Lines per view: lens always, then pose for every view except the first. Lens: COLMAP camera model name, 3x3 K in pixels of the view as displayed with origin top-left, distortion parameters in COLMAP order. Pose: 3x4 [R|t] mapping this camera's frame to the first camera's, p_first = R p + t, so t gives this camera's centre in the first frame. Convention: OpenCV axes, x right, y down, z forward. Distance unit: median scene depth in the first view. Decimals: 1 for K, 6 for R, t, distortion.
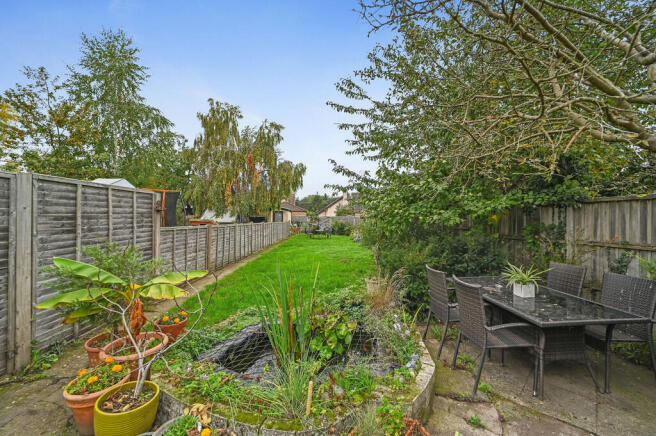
lens RADIAL K [[259.4, 0, 326.4], [0, 259.4, 210.1], [0, 0, 1]] dist [-0.029724, 0.005946]
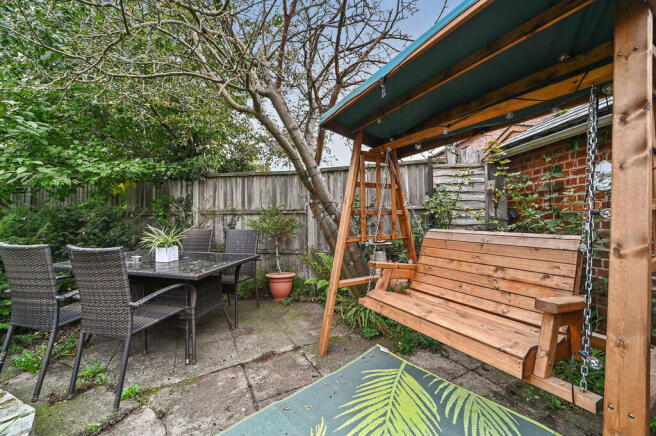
lens RADIAL K [[259.4, 0, 326.4], [0, 259.4, 210.1], [0, 0, 1]] dist [-0.029724, 0.005946]
pose [[0.264332, 0.010771, 0.964372, 0.064510], [-0.006187, 0.999936, -0.009473, 0.145827], [-0.964412, -0.003463, 0.264382, 0.213668]]
